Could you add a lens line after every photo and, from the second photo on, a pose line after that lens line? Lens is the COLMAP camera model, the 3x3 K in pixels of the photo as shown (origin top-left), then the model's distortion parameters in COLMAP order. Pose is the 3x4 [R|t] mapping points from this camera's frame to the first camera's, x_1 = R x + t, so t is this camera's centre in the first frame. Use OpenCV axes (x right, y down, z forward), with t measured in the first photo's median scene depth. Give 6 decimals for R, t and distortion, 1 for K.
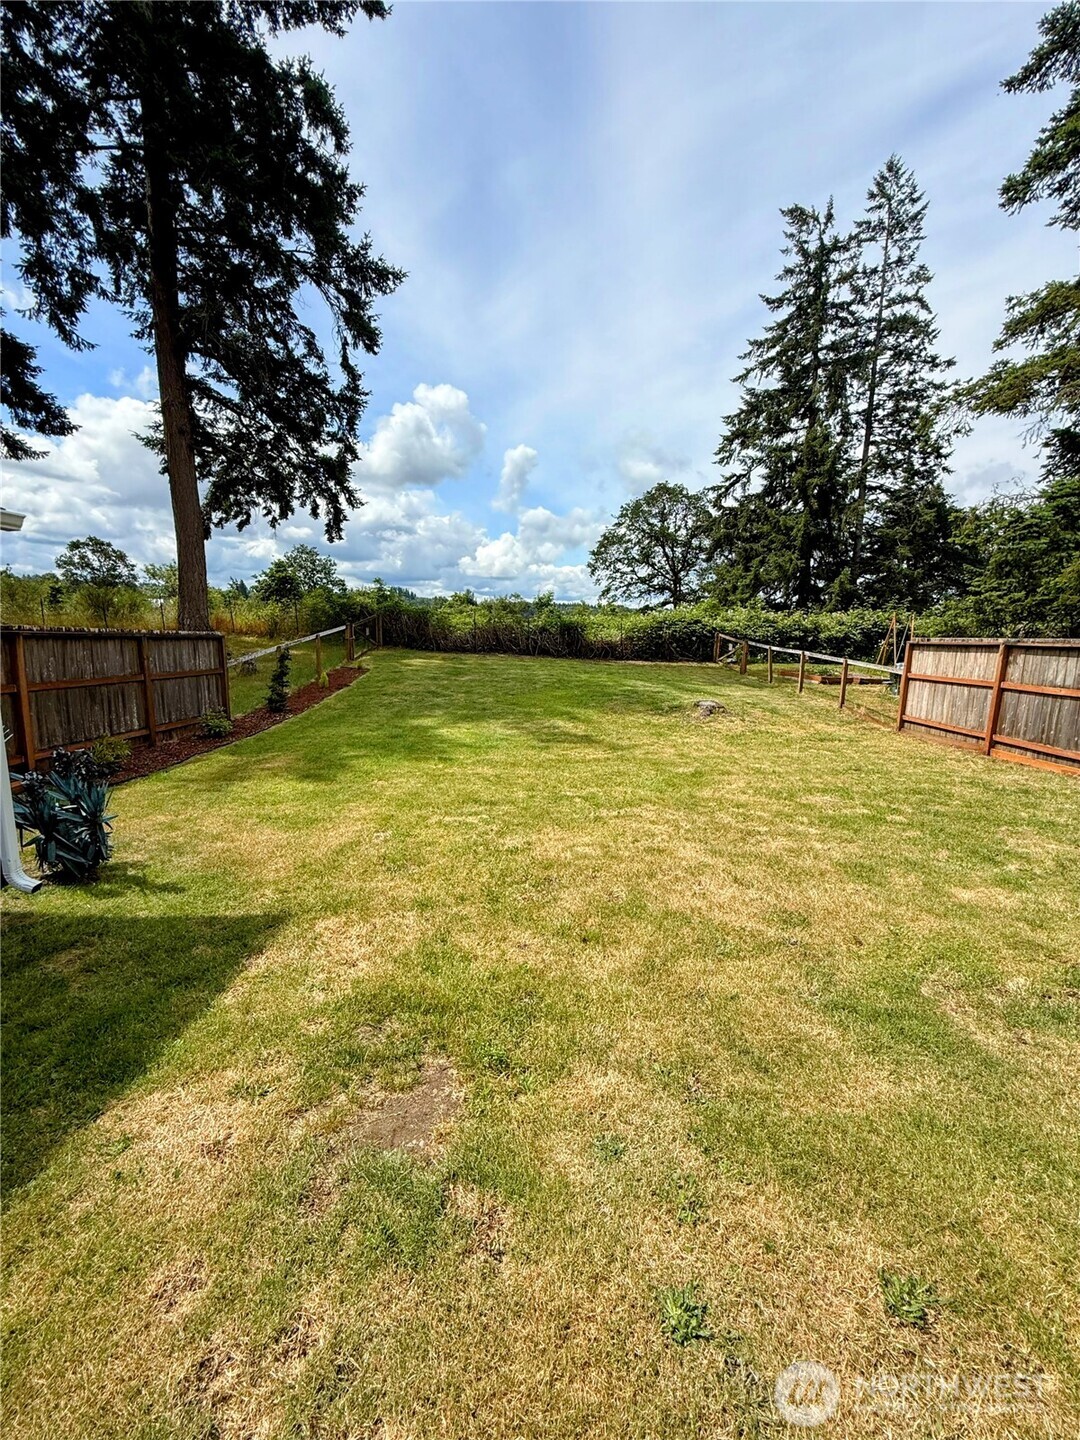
lens RADIAL K [[572.9, 0, 540.3], [0, 572.9, 716.2], [0, 0, 1]] dist [0.000641, -0.000223]
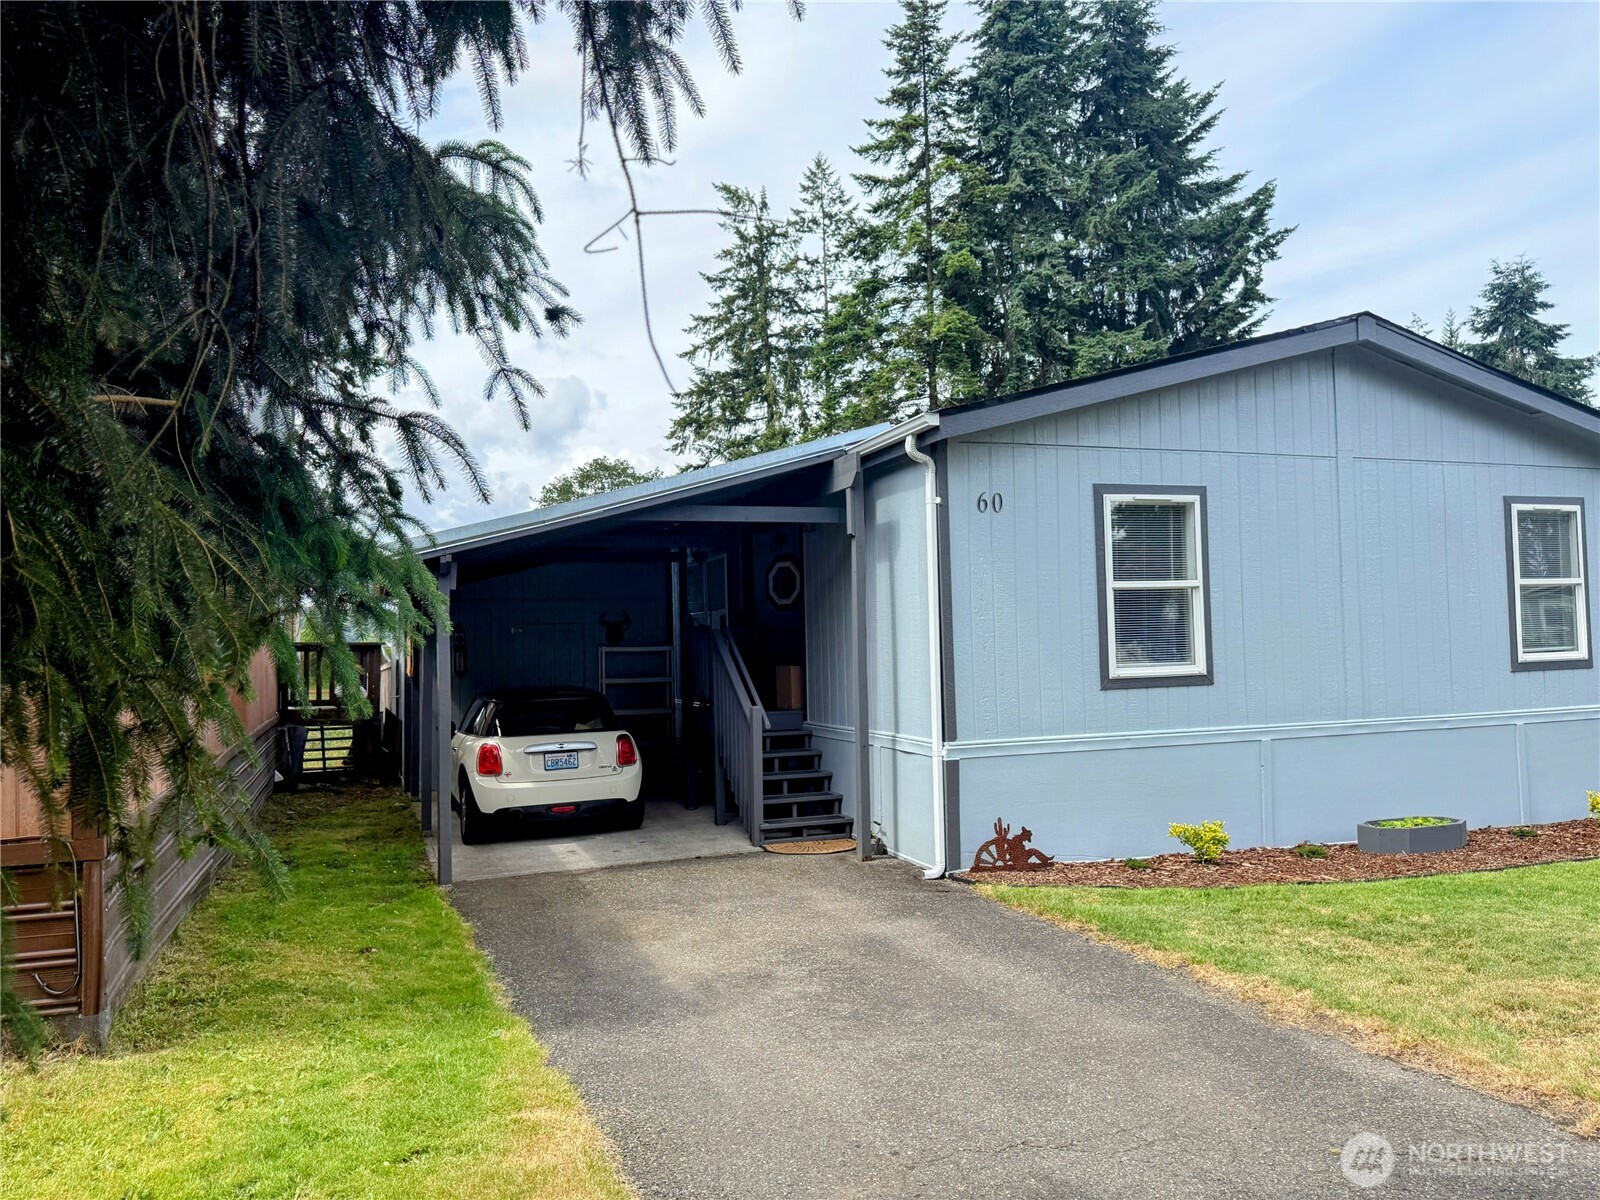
lens RADIAL K [[1136.8, 0, 800.3], [0, 1136.8, 607.8], [0, 0, 1]] dist [0.053204, -0.061430]
pose [[0.923015, -0.035233, 0.383147, -0.310512], [0.103723, 0.981718, -0.159597, 0.116498], [-0.370519, 0.187051, 0.909795, -1.054859]]
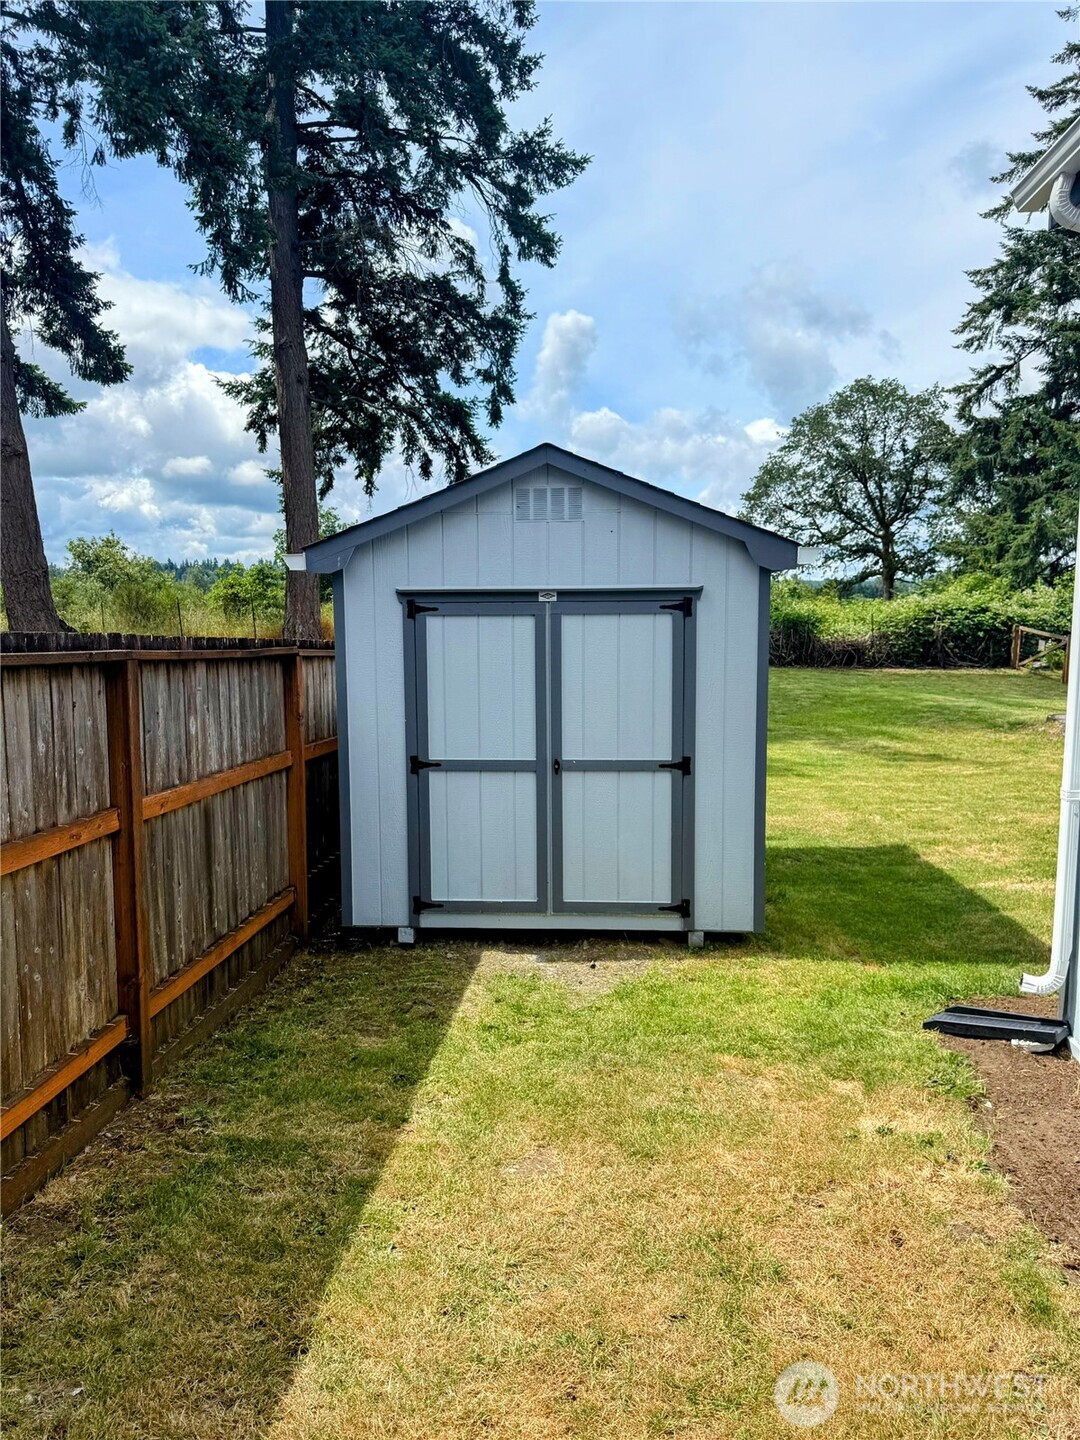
lens RADIAL K [[1023.1, 0, 541.8], [0, 1023.1, 728.8], [0, 0, 1]] dist [0.053204, -0.061430]
pose [[0.998090, -0.018751, -0.058857, -0.181680], [0.015981, 0.998758, -0.047183, 0.026841], [0.059668, 0.046152, 0.997151, -0.250424]]
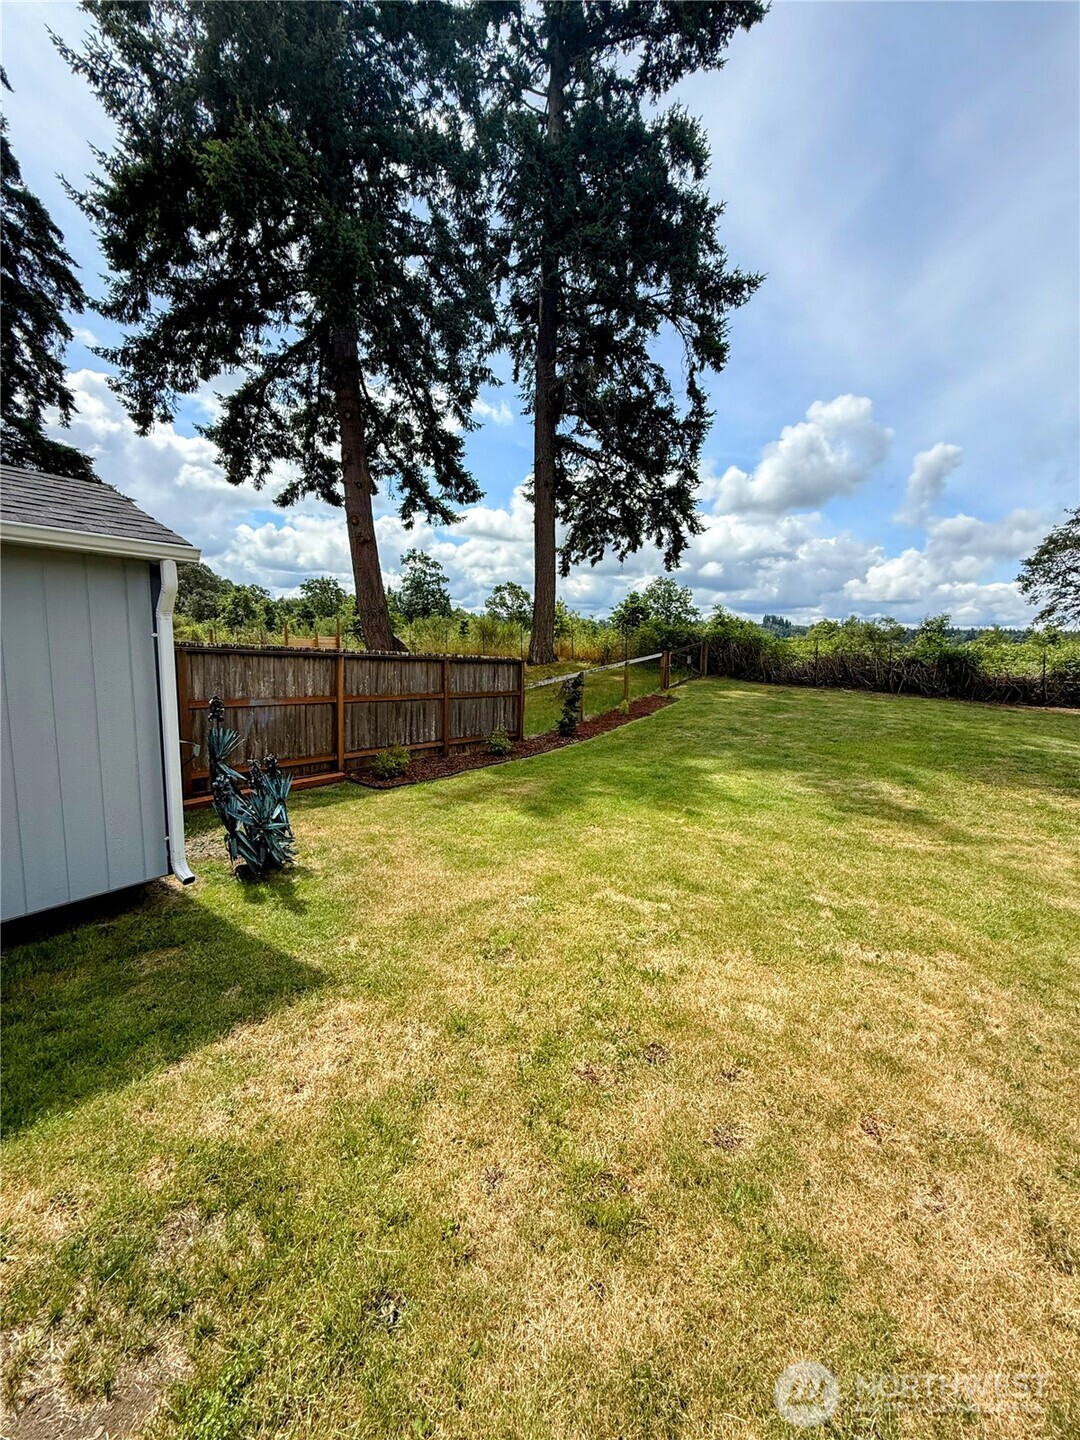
lens RADIAL K [[572.9, 0, 541.1], [0, 572.9, 715.8], [0, 0, 1]] dist [0.000641, -0.000223]
pose [[0.815604, 0.072596, -0.574038, 0.044616], [-0.101209, 0.994702, -0.018004, -0.010304], [0.569690, 0.072782, 0.818631, 0.069271]]
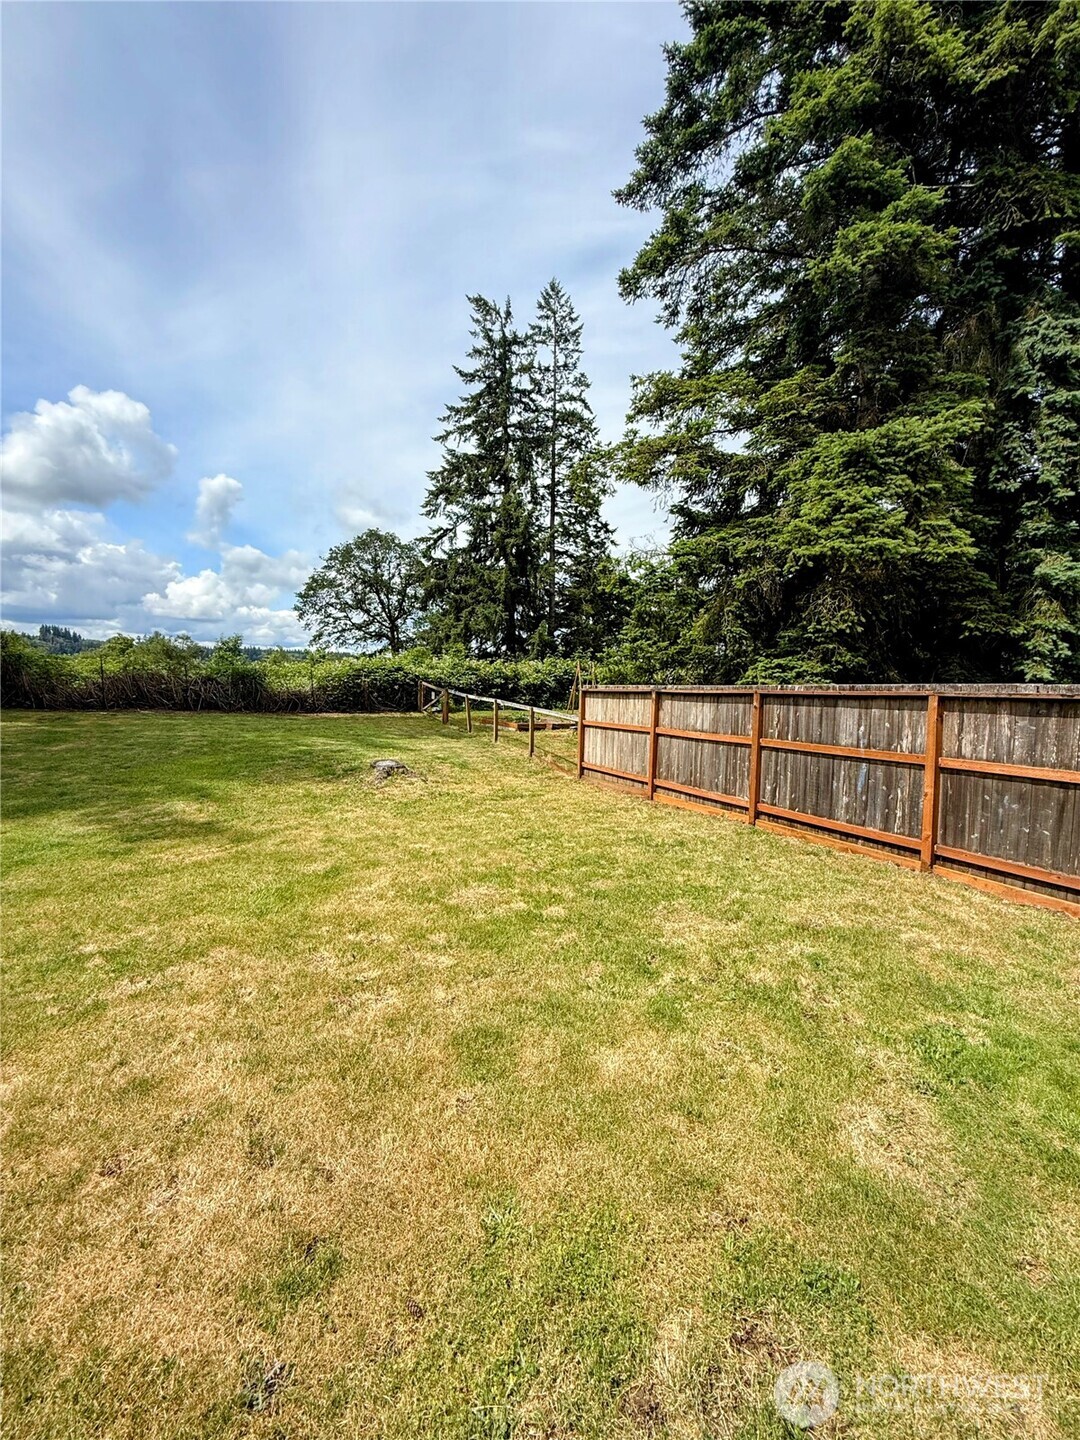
lens RADIAL K [[572.9, 0, 542.3], [0, 572.9, 717.4], [0, 0, 1]] dist [0.000641, -0.000223]
pose [[0.894527, -0.036063, 0.445556, 0.062943], [0.071614, 0.995428, -0.063206, -0.010379], [-0.441239, 0.088448, 0.893020, 0.064935]]
